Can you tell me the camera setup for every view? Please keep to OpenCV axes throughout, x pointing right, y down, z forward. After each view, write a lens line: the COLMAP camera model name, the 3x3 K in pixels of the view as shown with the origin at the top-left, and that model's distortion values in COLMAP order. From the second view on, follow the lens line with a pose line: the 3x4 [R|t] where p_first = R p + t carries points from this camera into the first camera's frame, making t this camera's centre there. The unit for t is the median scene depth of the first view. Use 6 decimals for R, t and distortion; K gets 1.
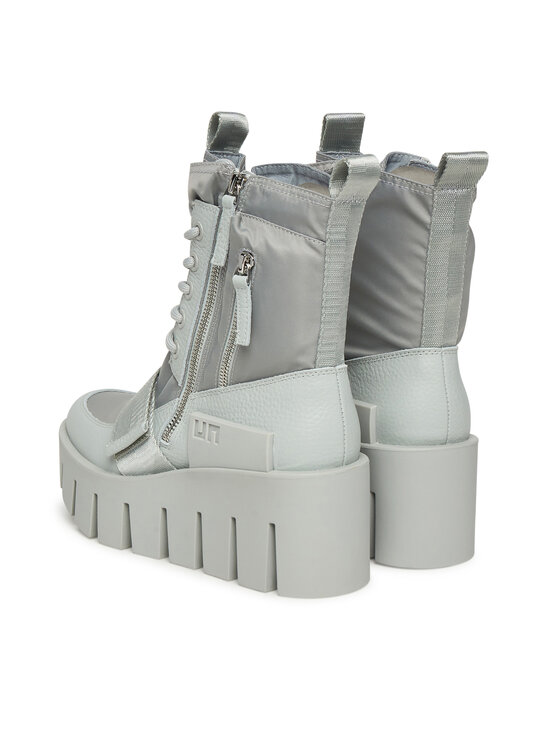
lens RADIAL K [[979.8, 0, 280.5], [0, 979.8, 374.5], [0, 0, 1]] dist [-0.003239, 0.000000]
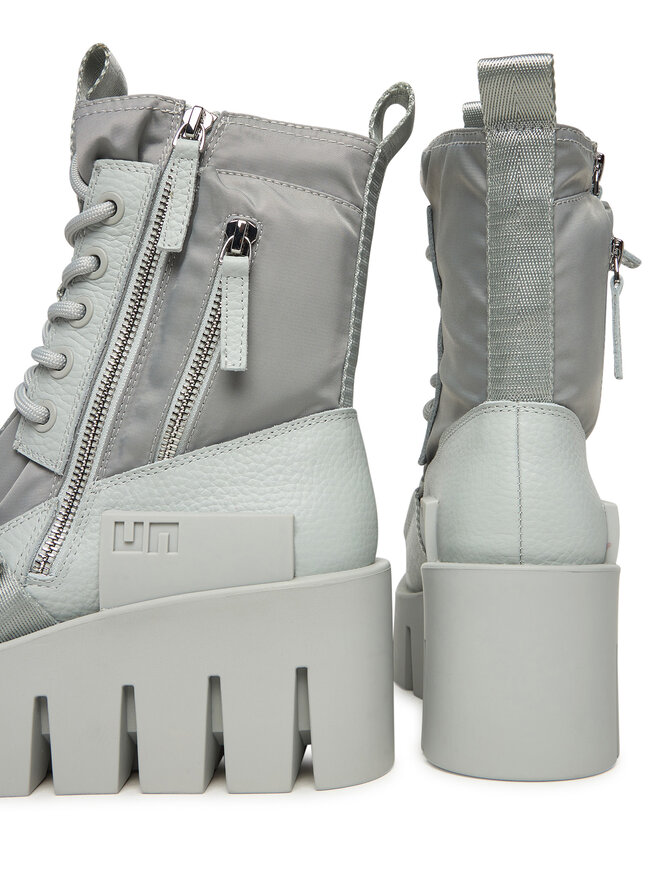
lens RADIAL K [[931.6, 0, 328.2], [0, 931.6, 436.9], [0, 0, 1]] dist [-0.017150, 0.000000]
pose [[0.802633, -0.015357, 0.596275, -0.323455], [0.131307, 0.979694, -0.151518, 0.100351], [-0.581841, 0.199908, 0.788352, 0.498386]]
